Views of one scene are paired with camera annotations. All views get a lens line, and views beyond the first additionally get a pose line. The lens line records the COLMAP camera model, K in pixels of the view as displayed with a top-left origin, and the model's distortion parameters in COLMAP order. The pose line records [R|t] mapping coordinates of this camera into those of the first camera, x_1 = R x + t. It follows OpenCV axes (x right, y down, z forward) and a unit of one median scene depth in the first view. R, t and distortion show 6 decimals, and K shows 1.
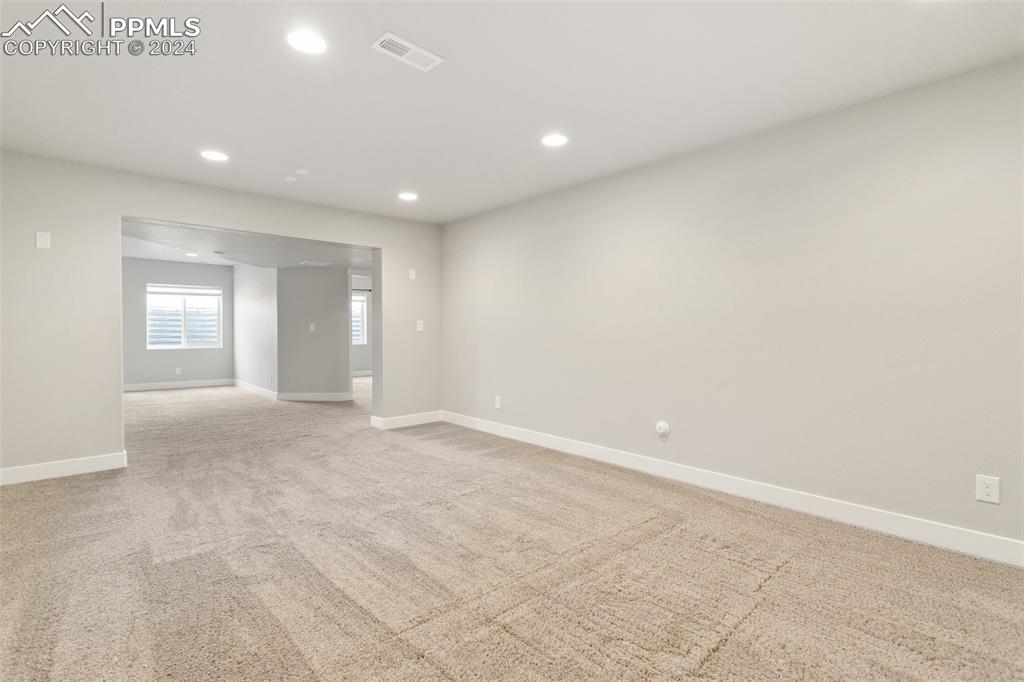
lens RADIAL K [[482.2, 0, 510.7], [0, 482.2, 335.2], [0, 0, 1]] dist [-0.003302, -0.000690]
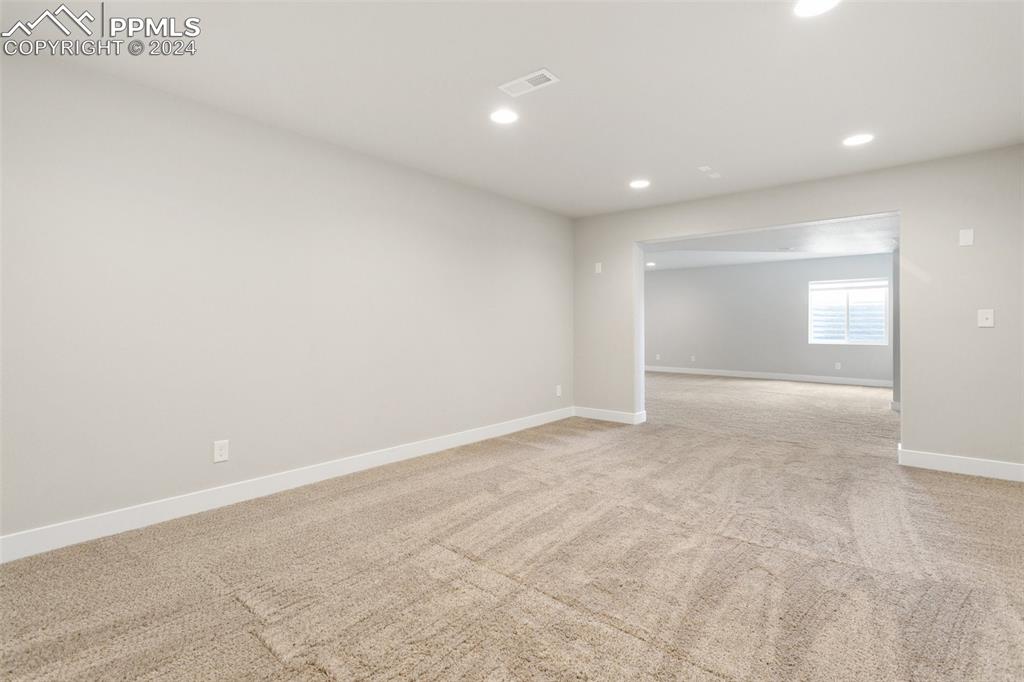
lens RADIAL K [[489.5, 0, 510.0], [0, 489.5, 324.7], [0, 0, 1]] dist [-0.001352, 0.000118]
pose [[0.119508, -0.001206, -0.992832, 0.612951], [-0.011638, 0.999929, -0.002616, -0.003023], [0.992765, 0.011867, 0.119486, 0.535618]]
